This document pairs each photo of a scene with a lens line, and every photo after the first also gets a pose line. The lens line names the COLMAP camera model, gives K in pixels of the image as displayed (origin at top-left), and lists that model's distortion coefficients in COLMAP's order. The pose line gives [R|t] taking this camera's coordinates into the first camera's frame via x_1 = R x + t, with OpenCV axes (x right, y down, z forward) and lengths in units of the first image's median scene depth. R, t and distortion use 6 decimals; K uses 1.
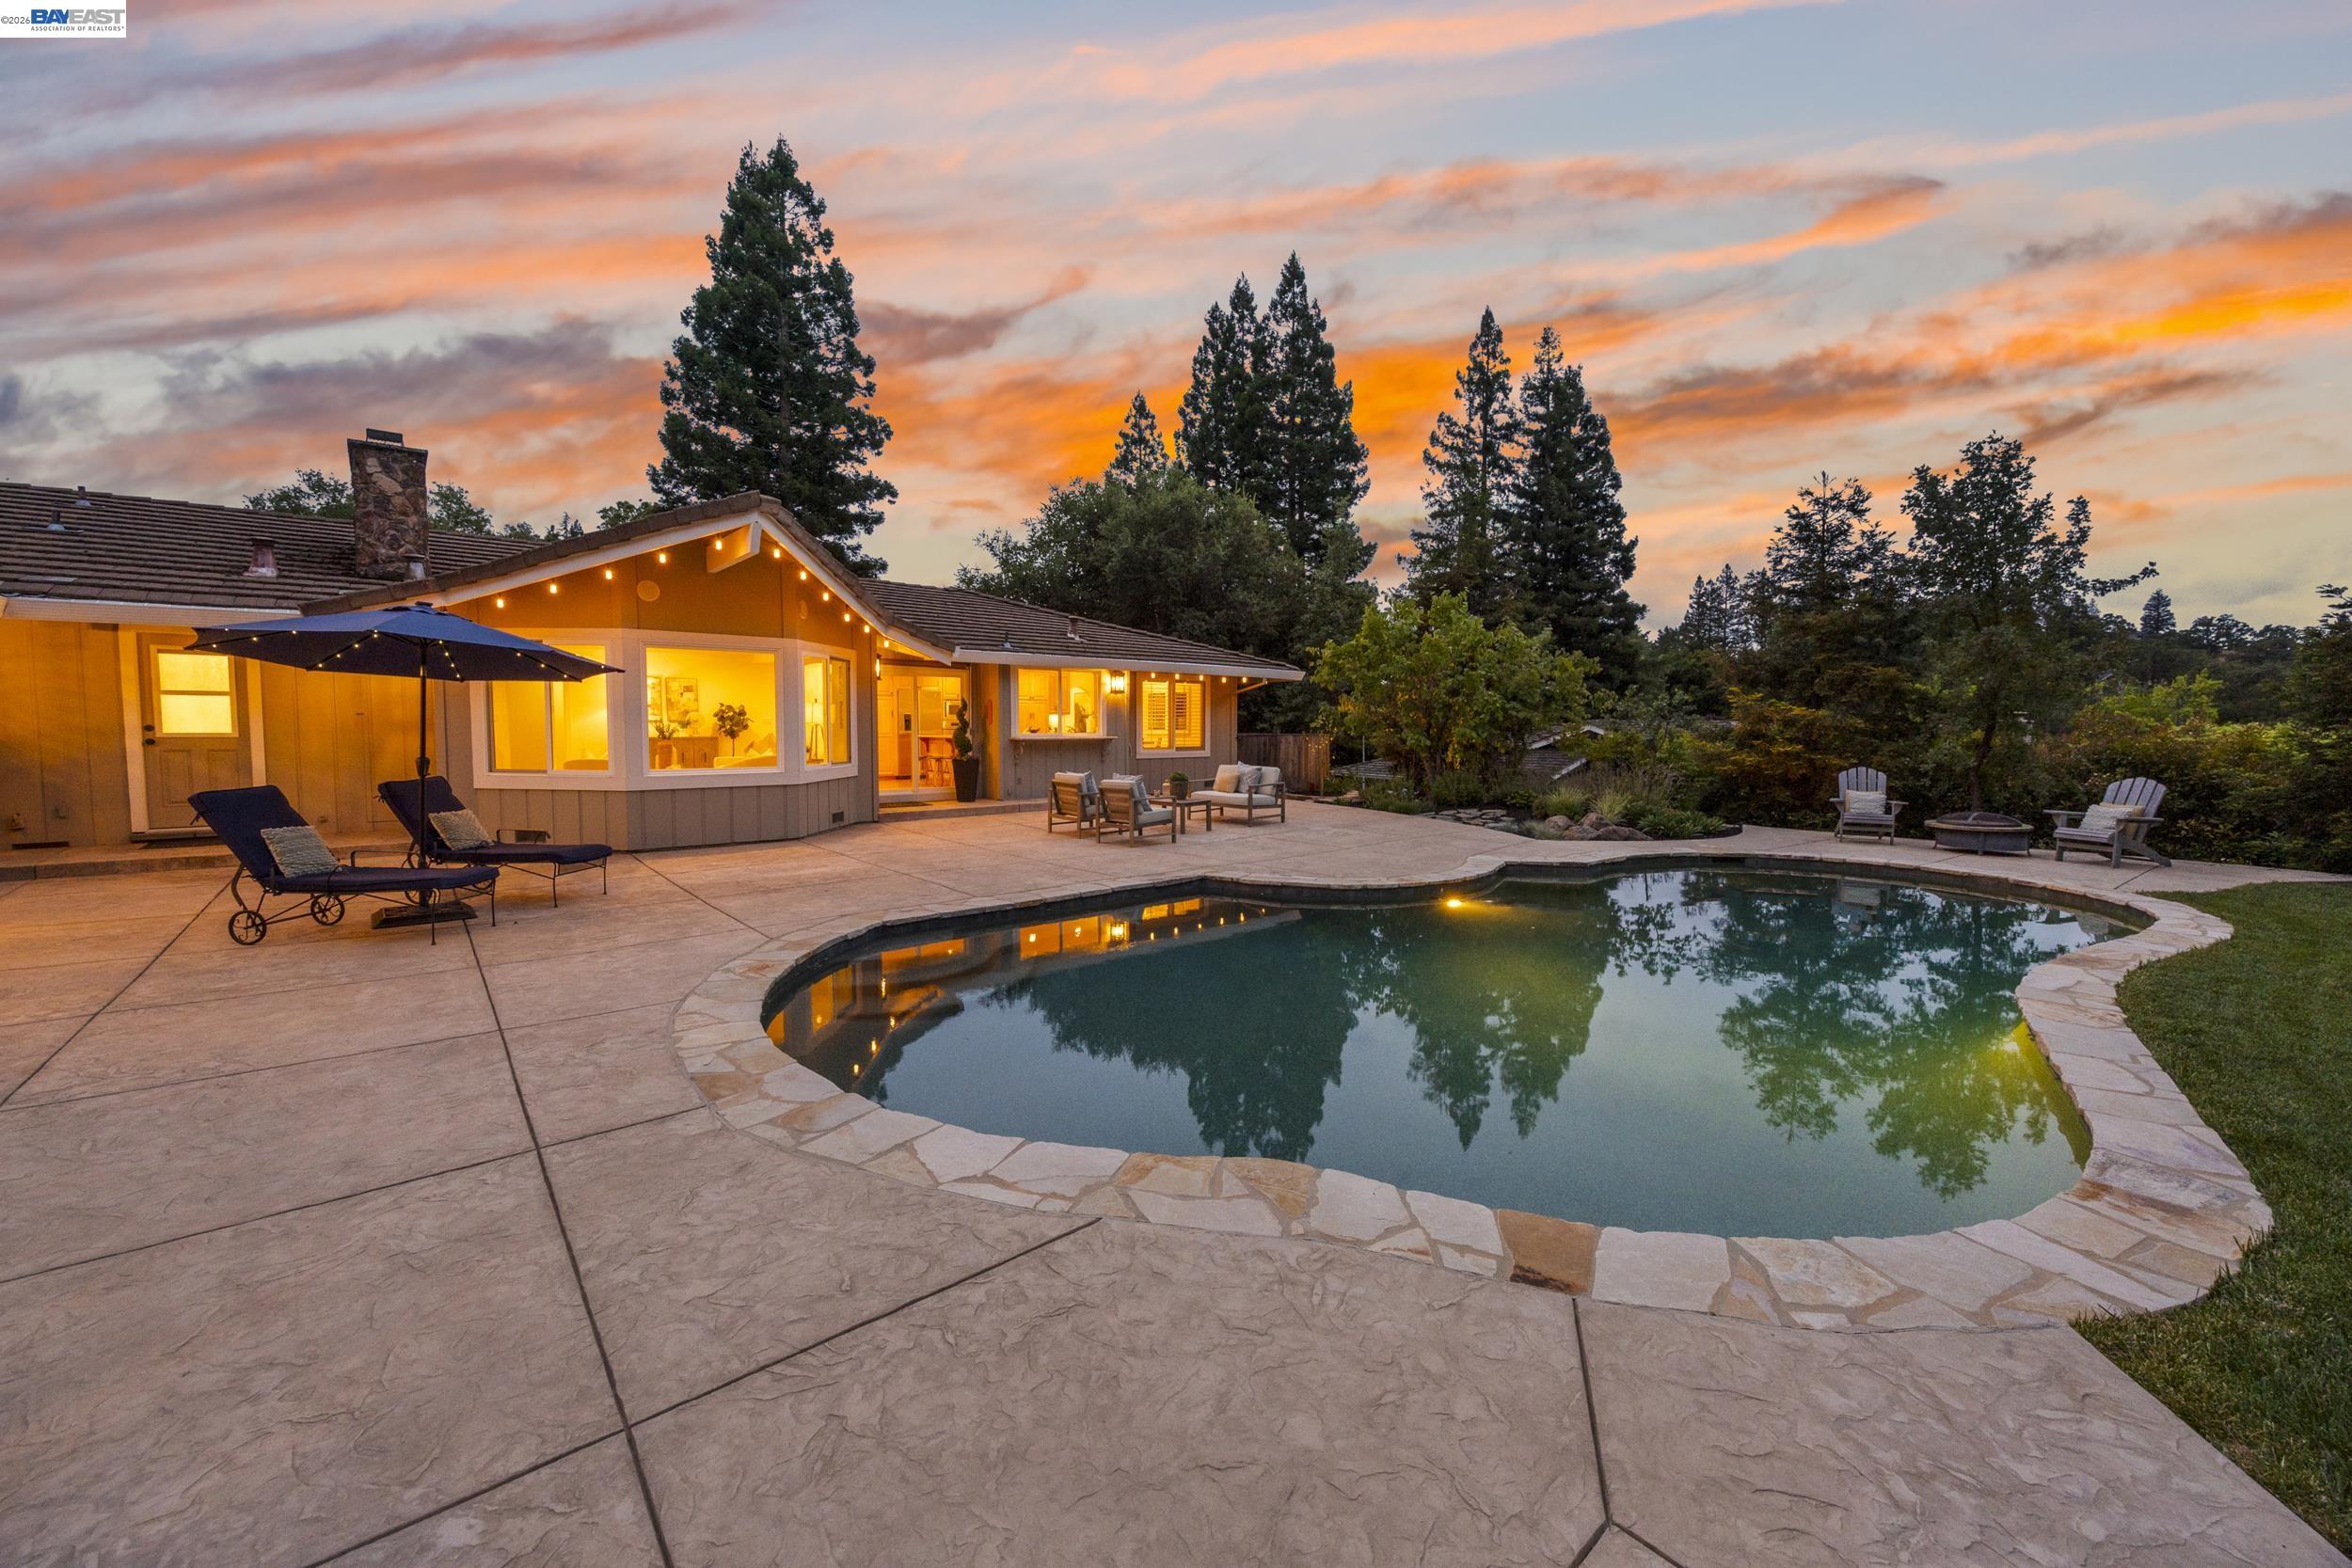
lens RADIAL K [[895.3, 0, 1171.4], [0, 895.3, 783.1], [0, 0, 1]] dist [-0.003471, -0.000051]
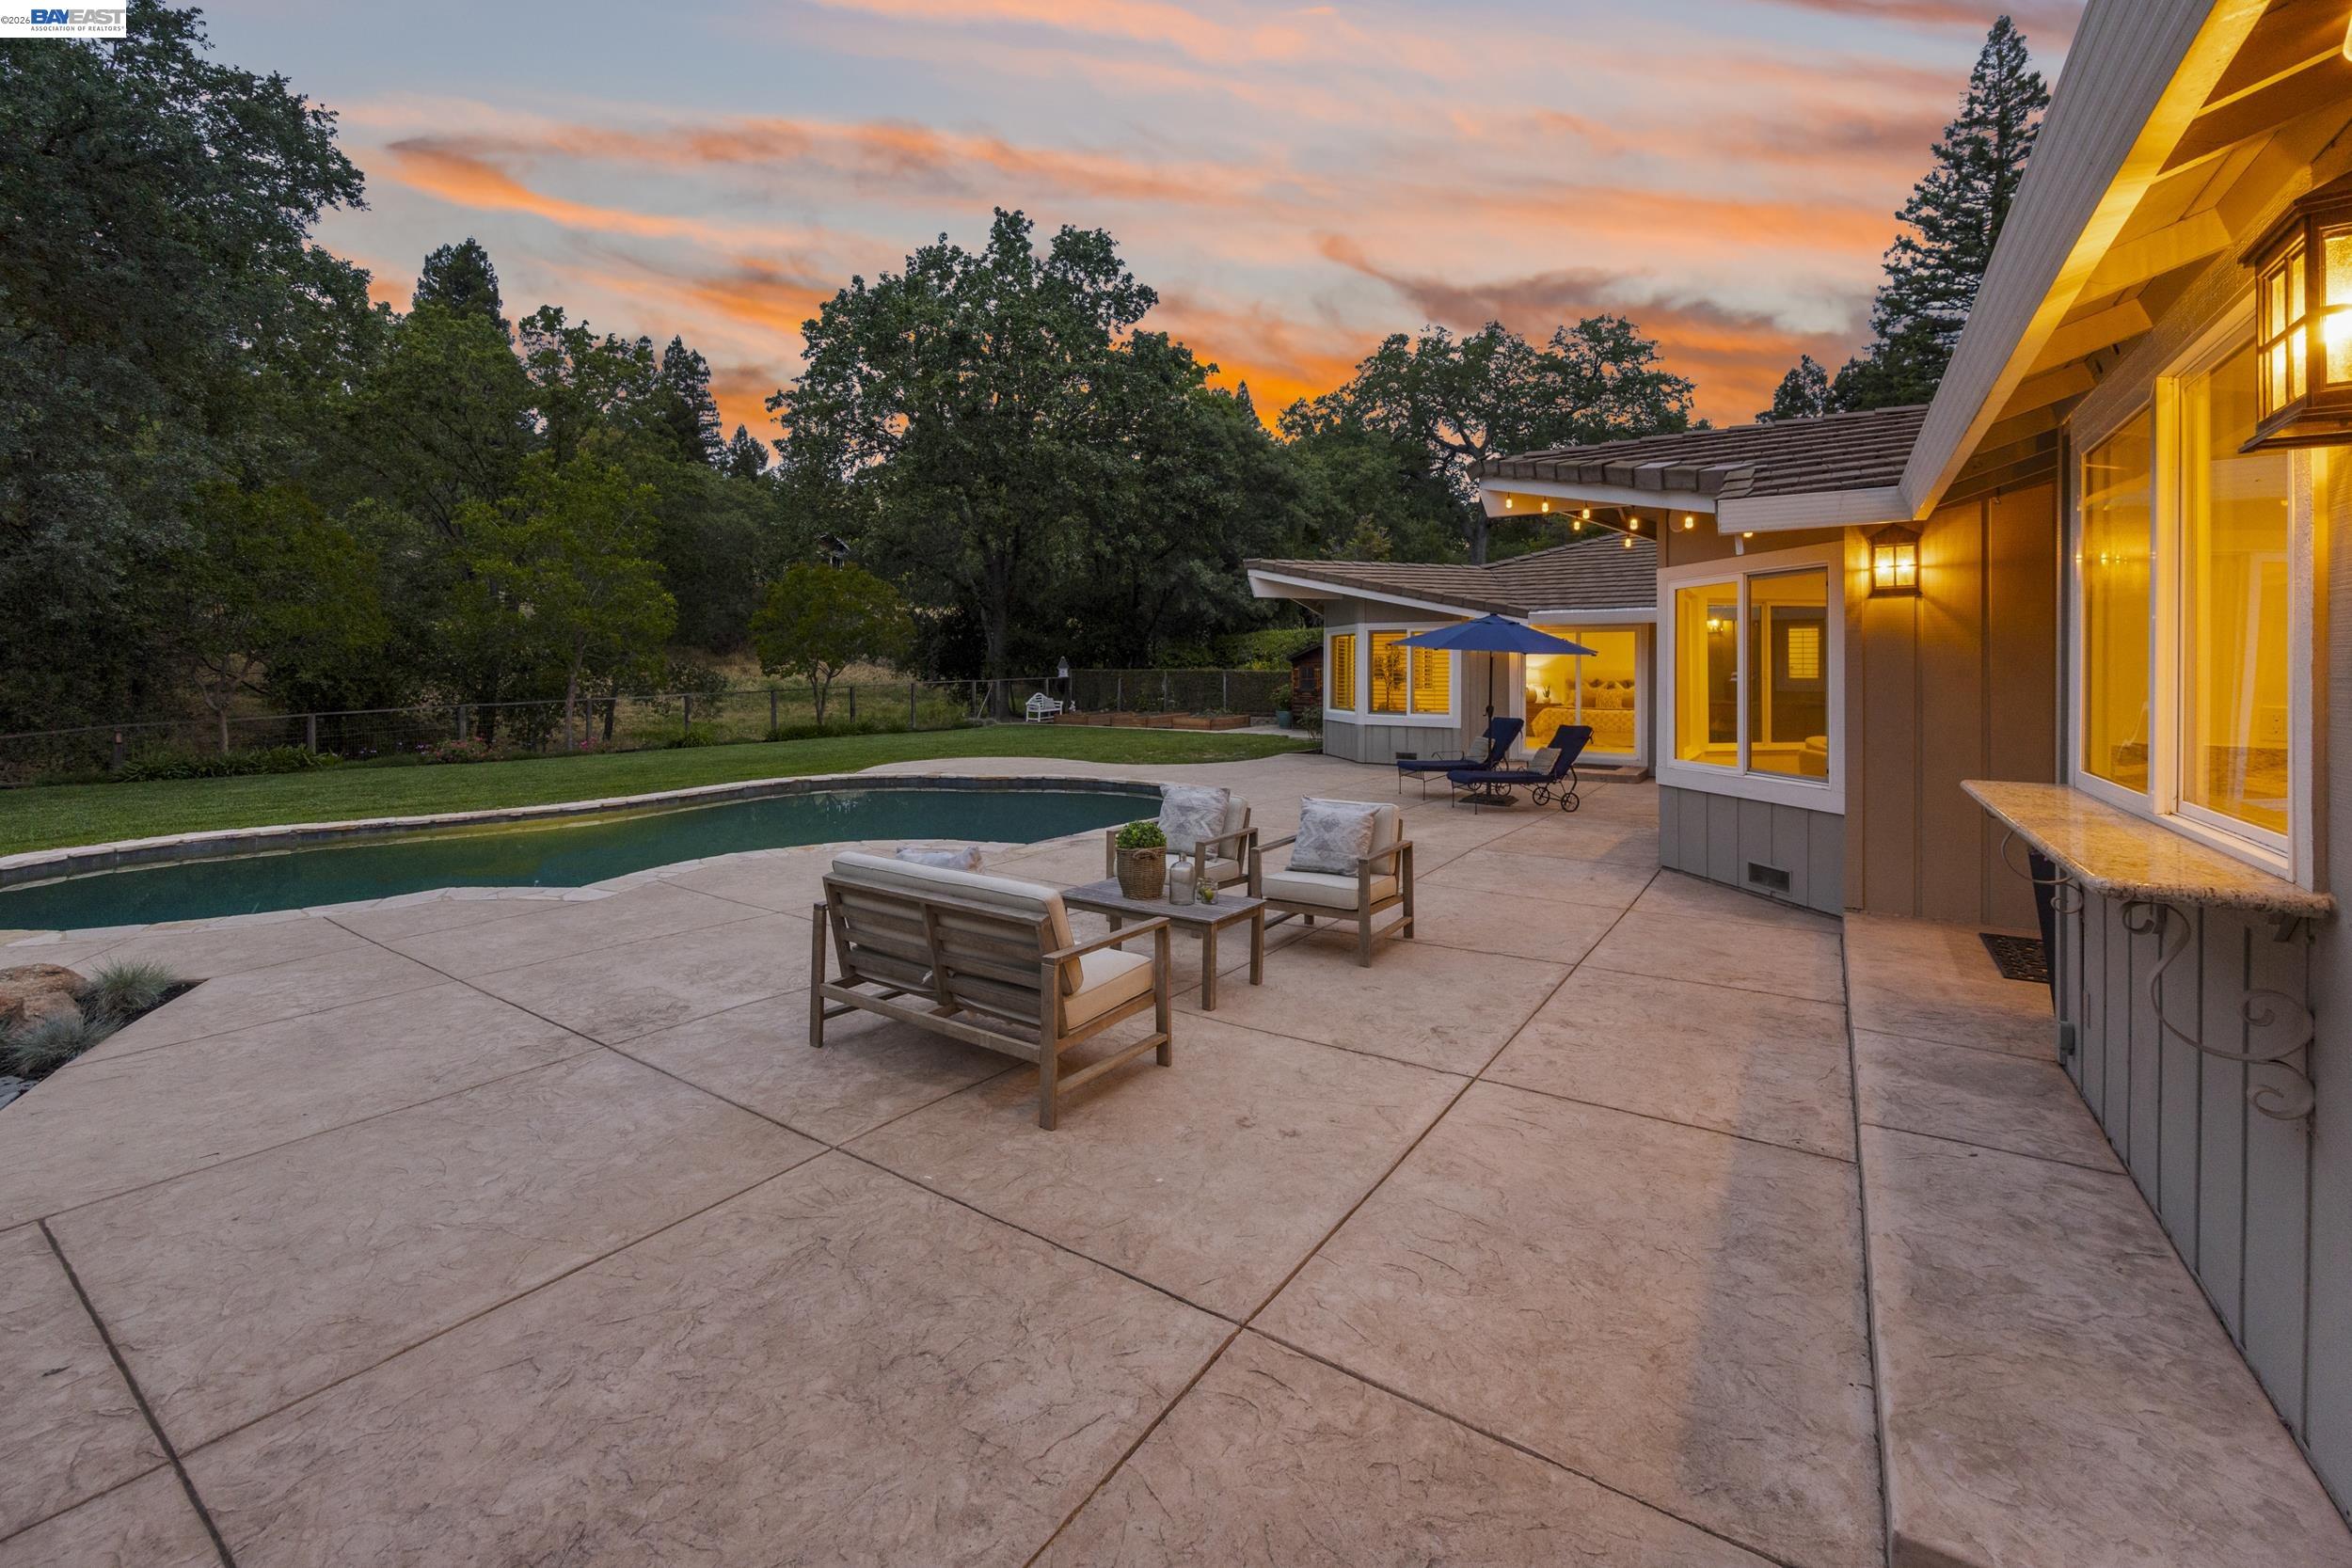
lens RADIAL K [[946.0, 0, 1185.5], [0, 946.0, 694.6], [0, 0, 1]] dist [-0.000700, -0.000523]
pose [[-0.962892, -0.003331, -0.269865, 0.055821], [-0.027626, 0.995888, 0.086279, -0.054070], [0.268468, 0.090533, -0.959025, 0.736408]]
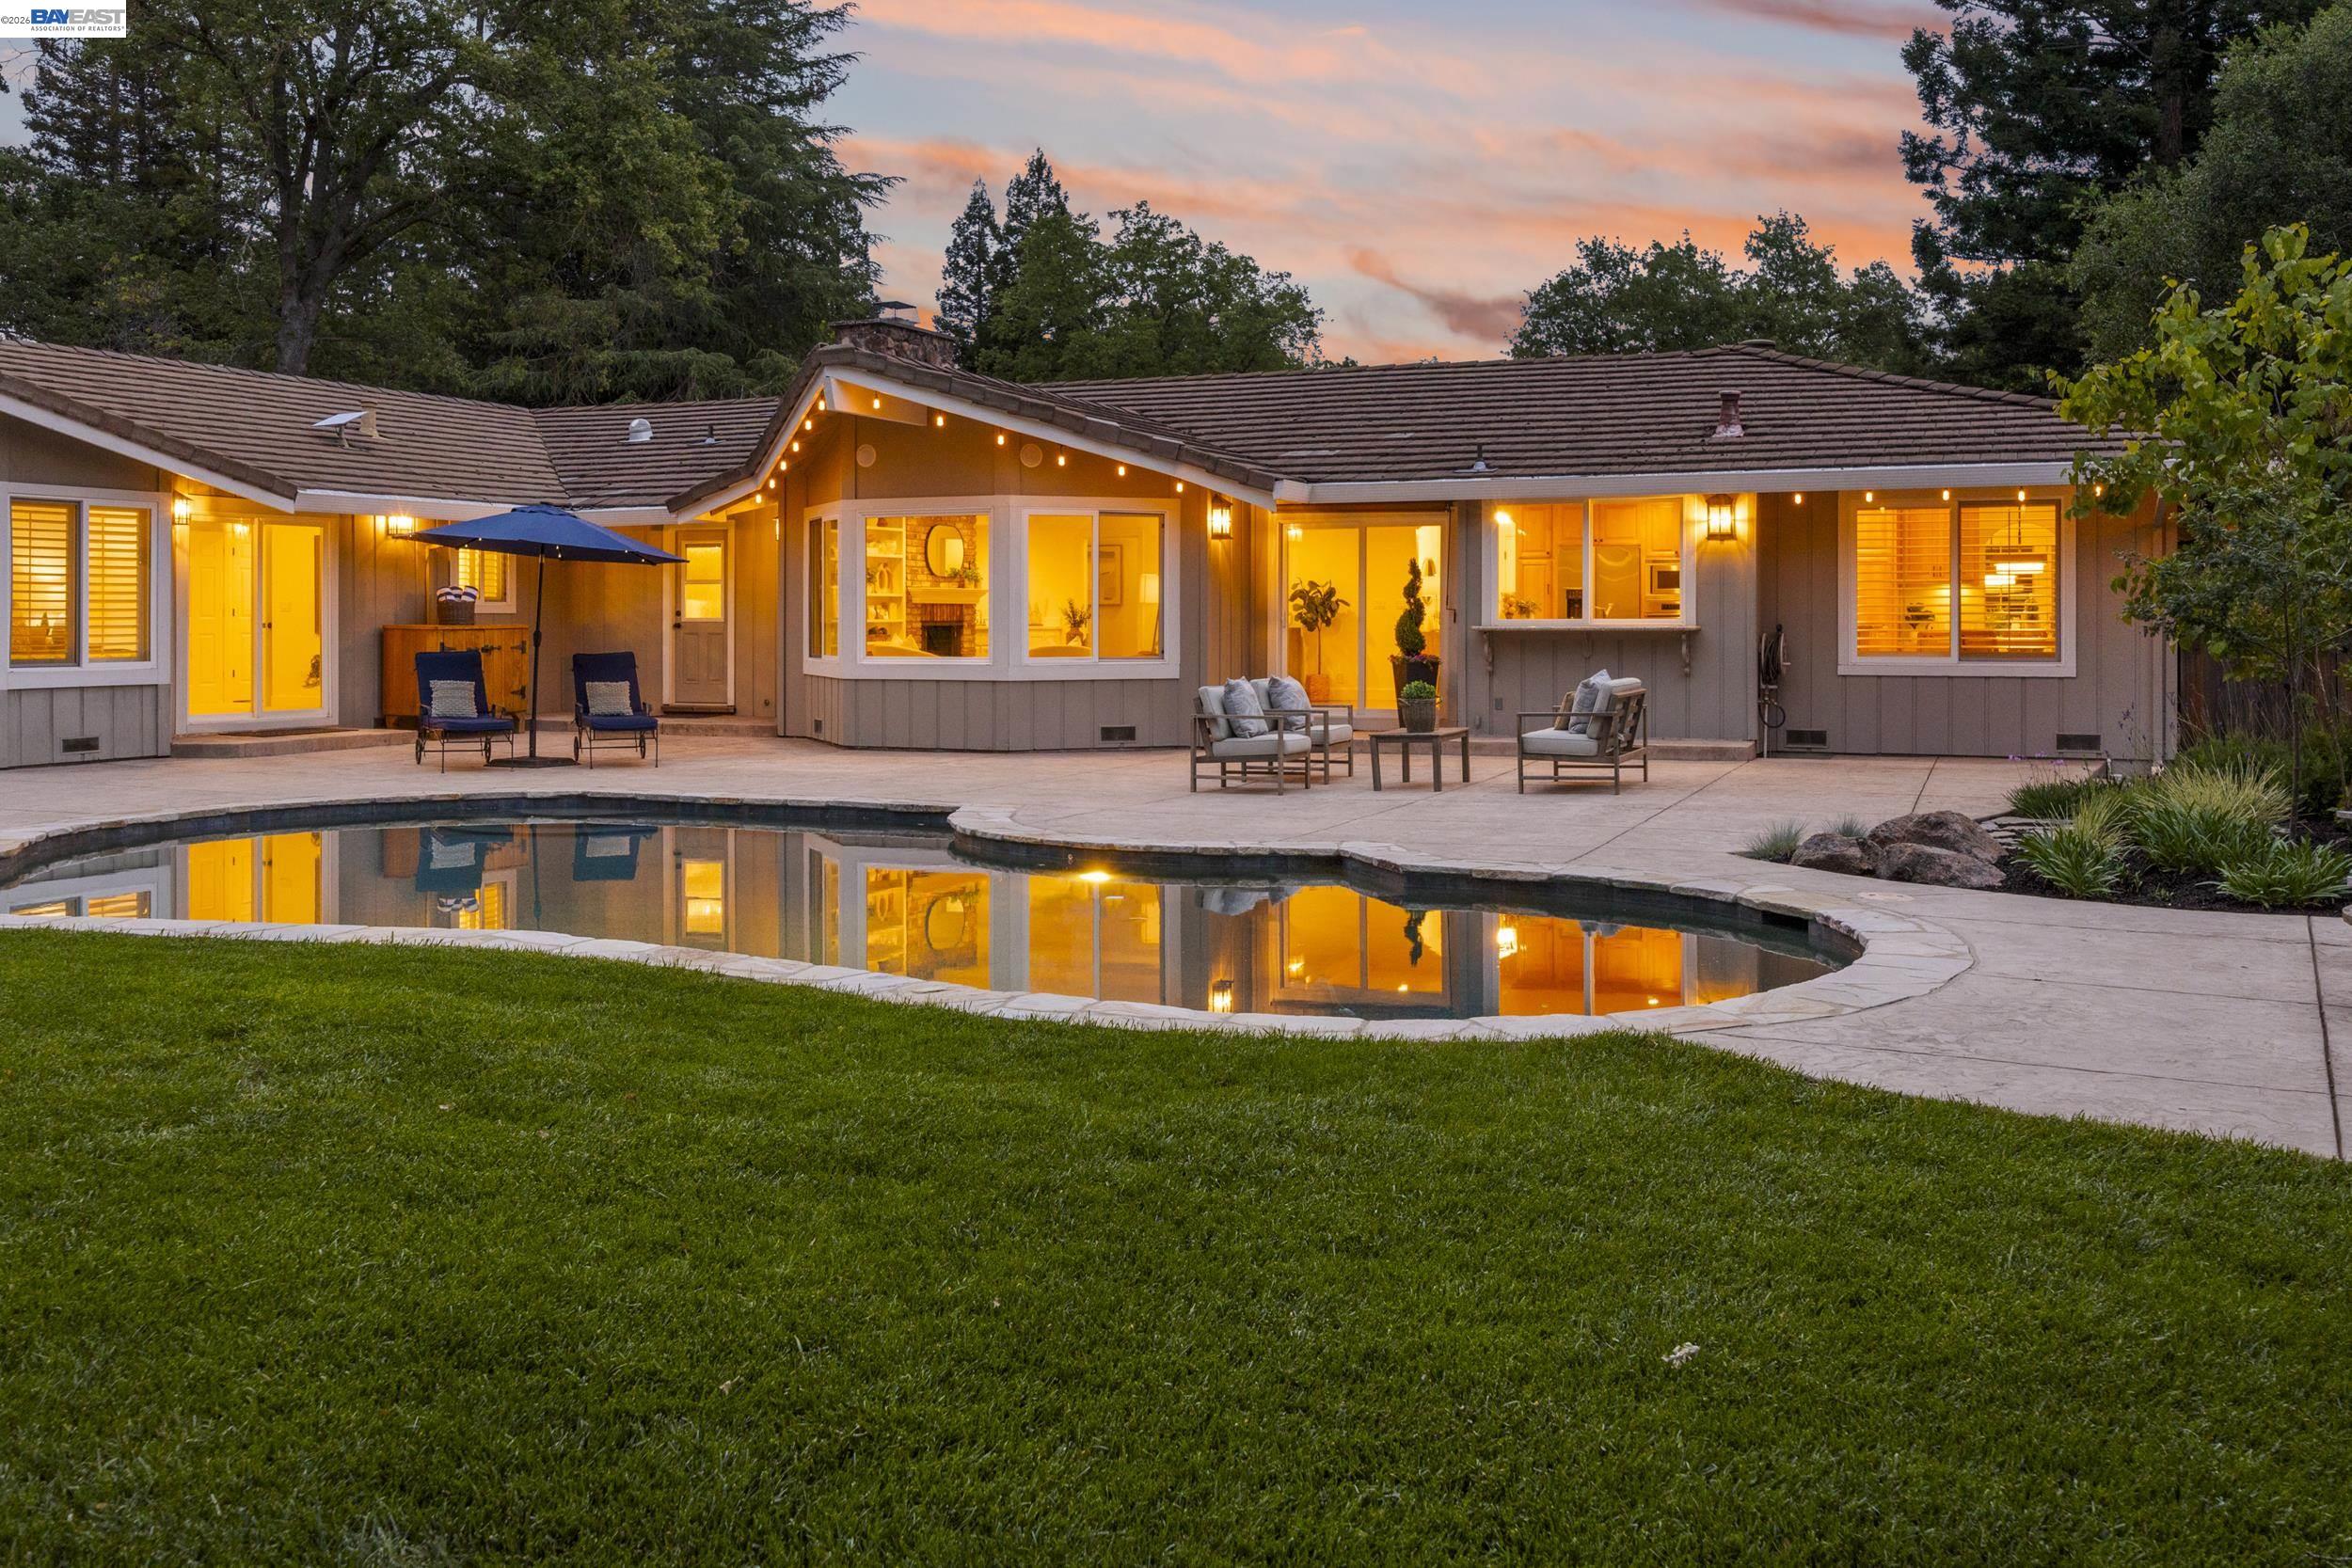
lens RADIAL K [[2060.1, 0, 1169.8], [0, 2060.1, 615.4], [0, 0, 1]] dist [-0.002824, 0.002934]
pose [[0.442885, -0.007958, -0.896543, 0.576197], [-0.056730, 0.997708, -0.036880, 0.000954], [0.894782, 0.067194, 0.441418, 0.154957]]
